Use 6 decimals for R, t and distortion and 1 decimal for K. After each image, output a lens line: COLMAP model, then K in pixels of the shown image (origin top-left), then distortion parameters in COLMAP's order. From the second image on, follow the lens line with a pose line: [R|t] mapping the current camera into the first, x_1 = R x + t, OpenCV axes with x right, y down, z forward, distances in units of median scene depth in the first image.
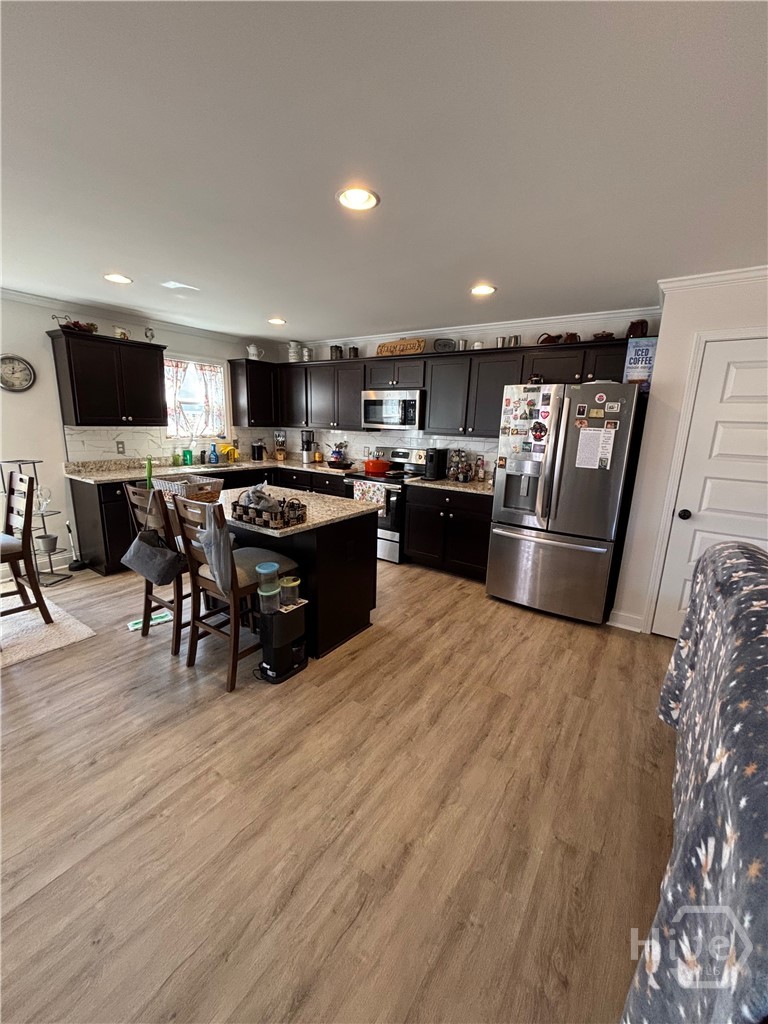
lens RADIAL K [[410.4, 0, 390.3], [0, 410.4, 509.6], [0, 0, 1]] dist [-0.009502, 0.000026]
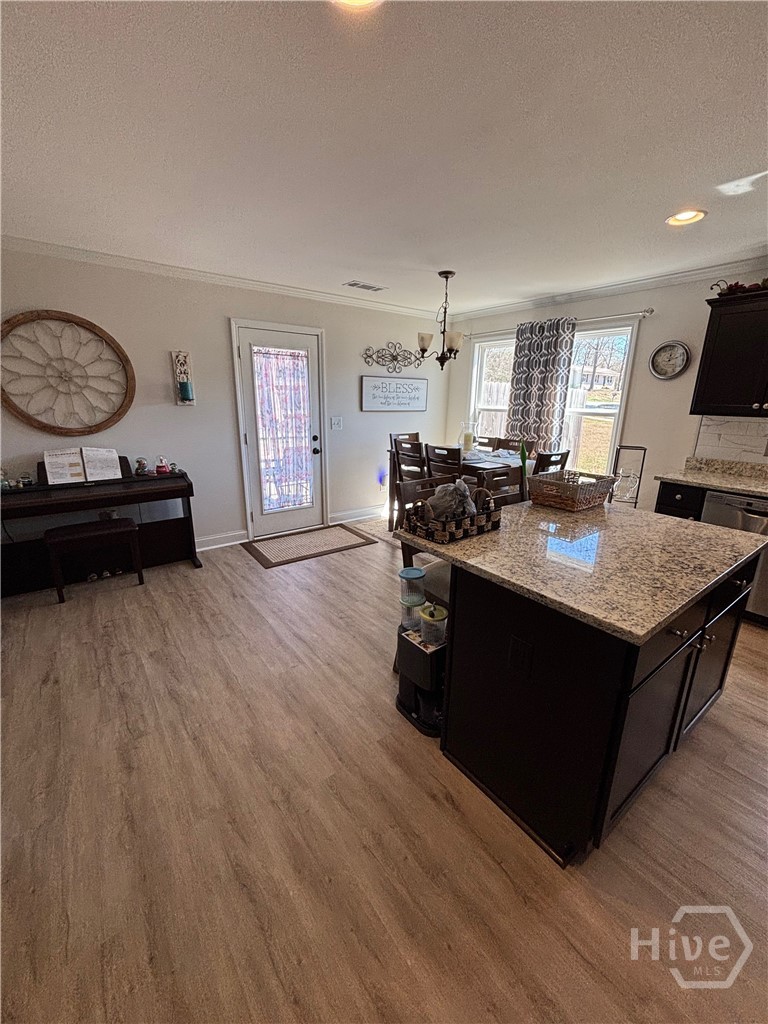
lens RADIAL K [[410.3, 0, 384.0], [0, 410.3, 512.0], [0, 0, 1]] dist [-0.002120, -0.000560]
pose [[-0.325906, 0.219056, -0.919674, 0.238972], [-0.222427, 0.927713, 0.299793, -0.111219], [0.918864, 0.302264, -0.253623, 0.588997]]
